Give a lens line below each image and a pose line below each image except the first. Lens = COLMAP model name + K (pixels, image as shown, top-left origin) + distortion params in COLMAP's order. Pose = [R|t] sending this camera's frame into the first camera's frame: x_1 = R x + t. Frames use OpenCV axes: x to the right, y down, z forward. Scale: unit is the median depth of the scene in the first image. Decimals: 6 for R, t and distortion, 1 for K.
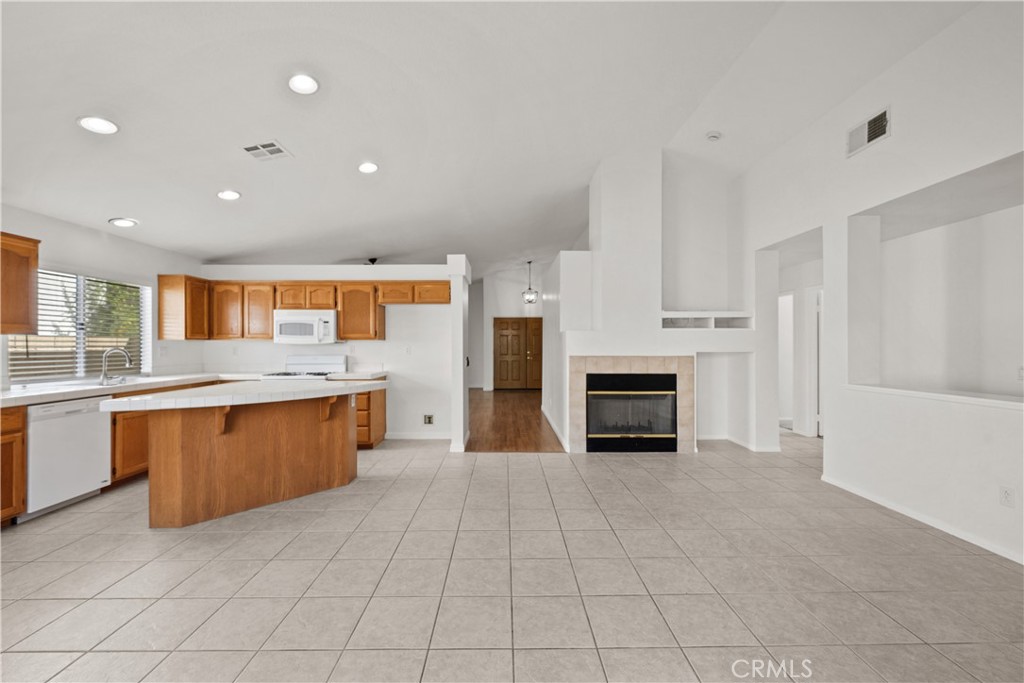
lens RADIAL K [[408.1, 0, 510.1], [0, 408.1, 341.5], [0, 0, 1]] dist [-0.003199, 0.000206]
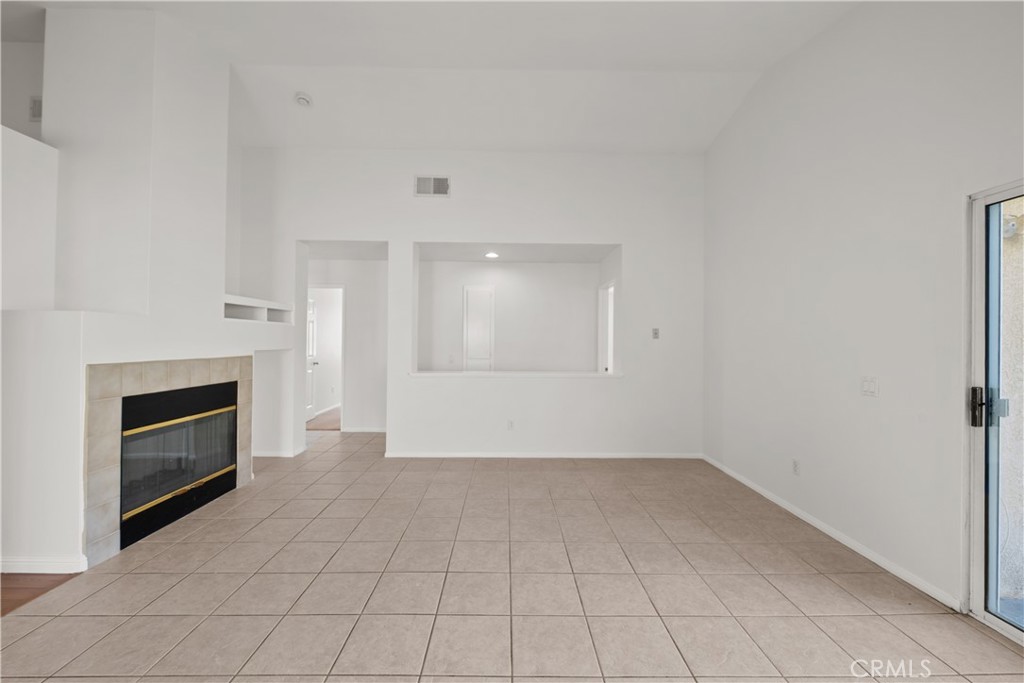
lens RADIAL K [[408.1, 0, 513.1], [0, 408.1, 336.1], [0, 0, 1]] dist [-0.003199, 0.000206]
pose [[-0.004853, 0.012974, 0.999904, -0.330677], [-0.016245, 0.999783, -0.013051, -0.000279], [-0.999856, -0.016307, -0.004641, 0.510373]]
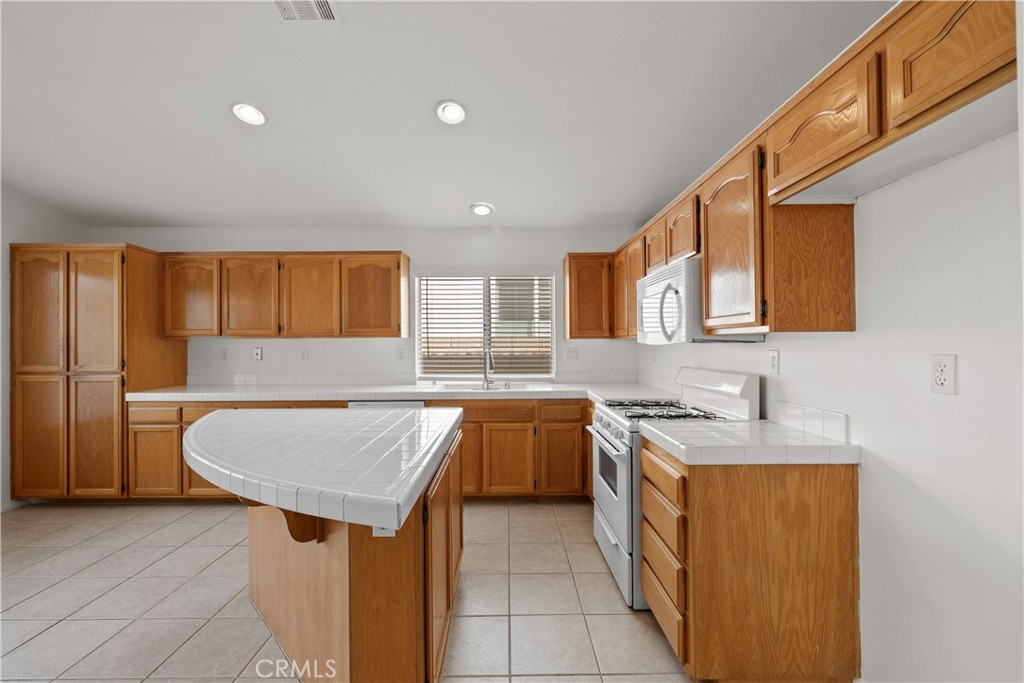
lens RADIAL K [[408.1, 0, 507.7], [0, 408.1, 341.8], [0, 0, 1]] dist [-0.003199, 0.000206]
pose [[-0.008021, -0.003961, -0.999960, -0.041908], [0.010656, 0.999935, -0.004046, 0.002690], [0.999911, -0.010688, -0.007978, 0.871423]]
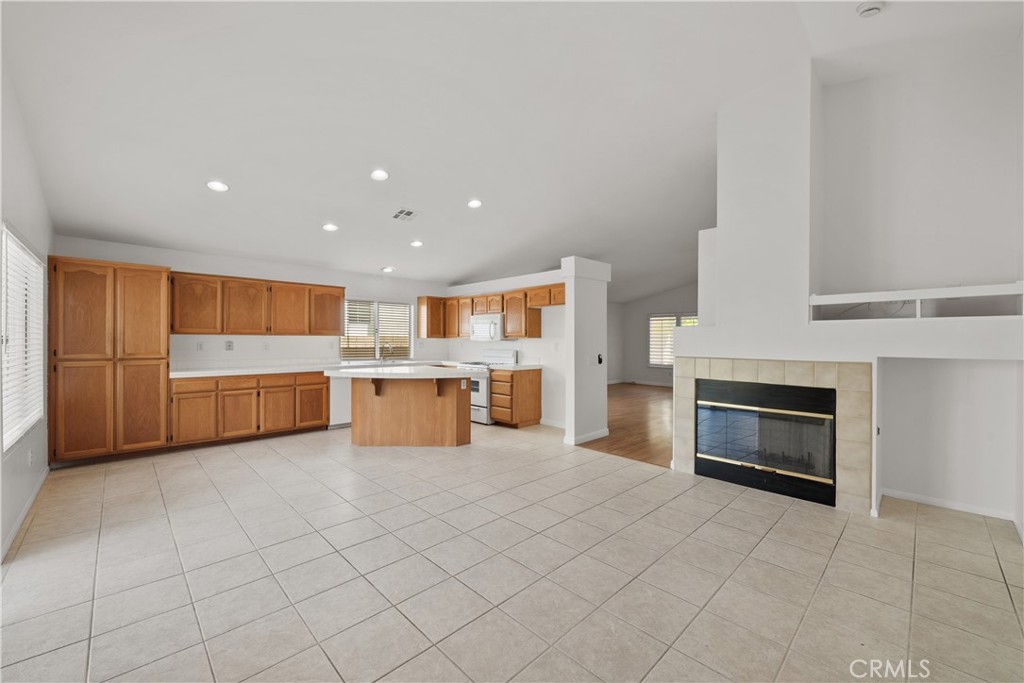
lens RADIAL K [[408.1, 0, 507.0], [0, 408.1, 340.8], [0, 0, 1]] dist [-0.003199, 0.000206]
pose [[0.681901, 0.004312, -0.731431, 0.529448], [-0.000079, 0.999983, 0.005821, -0.002389], [0.731444, -0.003912, 0.681890, 0.162541]]
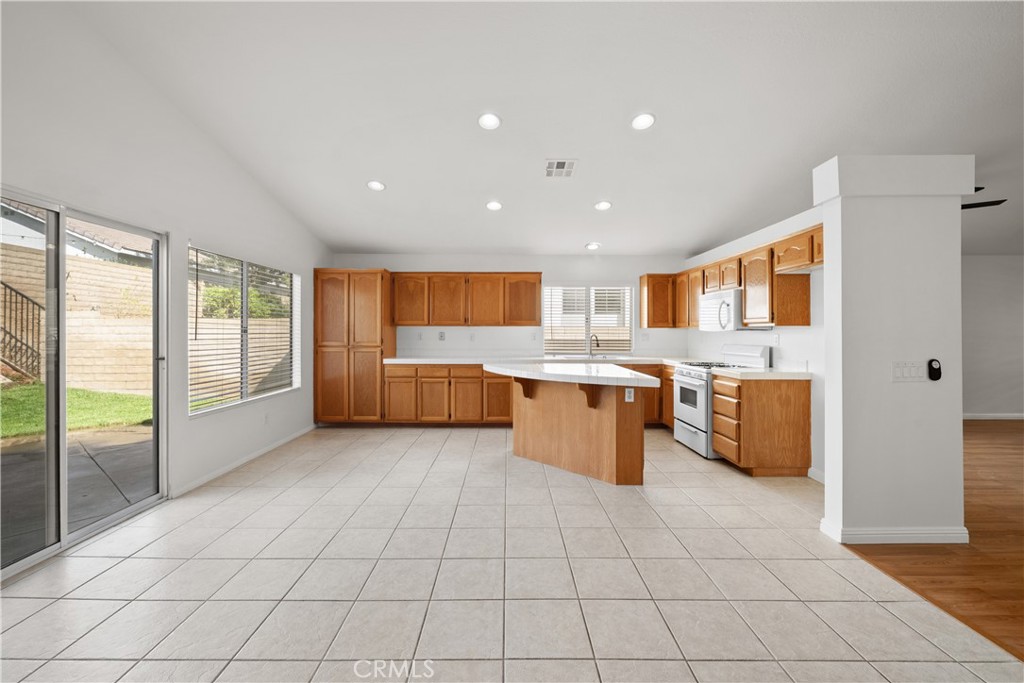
lens RADIAL K [[408.1, 0, 504.9], [0, 408.1, 331.1], [0, 0, 1]] dist [-0.003199, 0.000206]
pose [[-0.017008, -0.001208, -0.999855, 0.400622], [0.003880, 0.999992, -0.001274, 0.004524], [0.999848, -0.003901, -0.017003, 0.586792]]
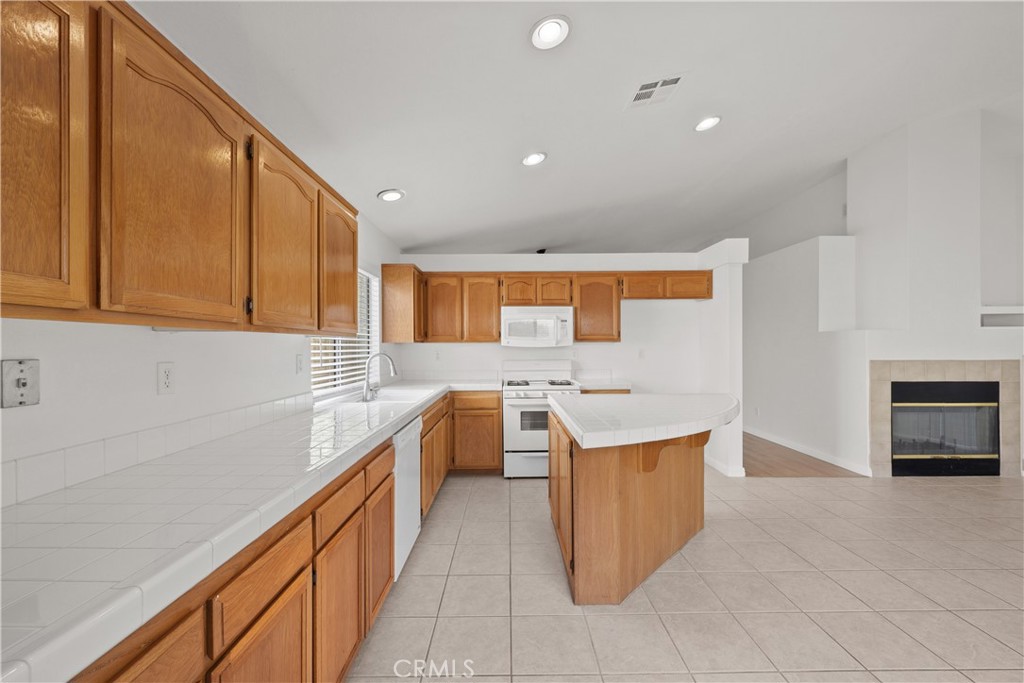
lens RADIAL K [[408.1, 0, 507.9], [0, 408.1, 346.3], [0, 0, 1]] dist [-0.003199, 0.000206]
pose [[0.999962, -0.003005, -0.008232, -0.586067], [0.003059, 0.999974, 0.006527, -0.001228], [0.008212, -0.006552, 0.999945, 0.166636]]
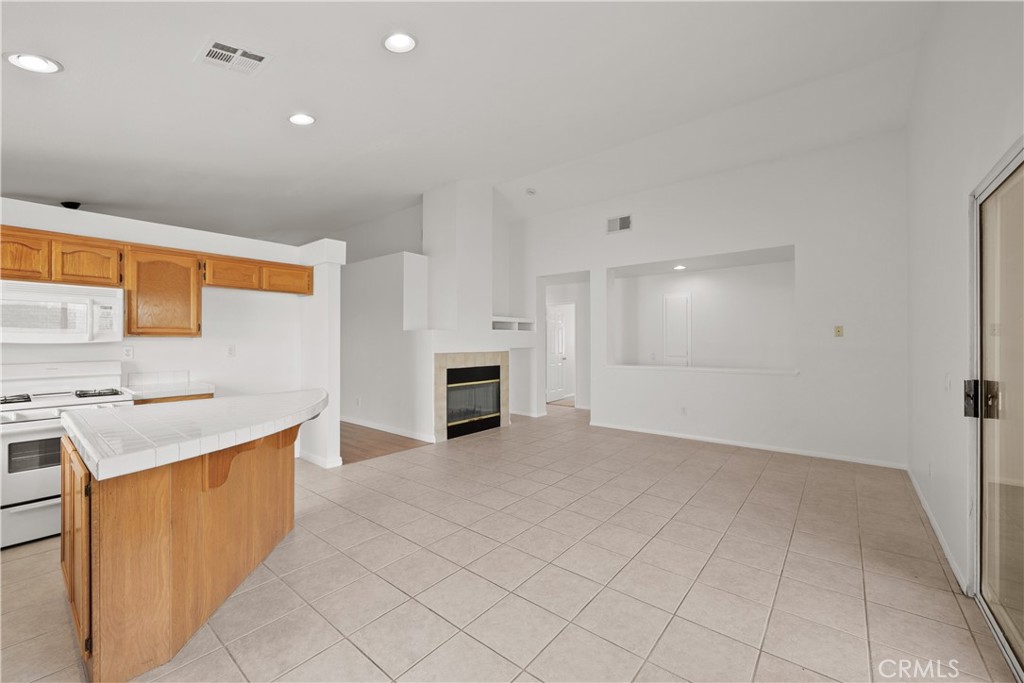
lens RADIAL K [[408.1, 0, 514.3], [0, 408.1, 337.9], [0, 0, 1]] dist [-0.003199, 0.000206]
pose [[0.637581, 0.006177, 0.770359, -0.555453], [-0.004254, 0.999981, -0.004497, -0.001724], [-0.770372, -0.000410, 0.637595, 0.147657]]
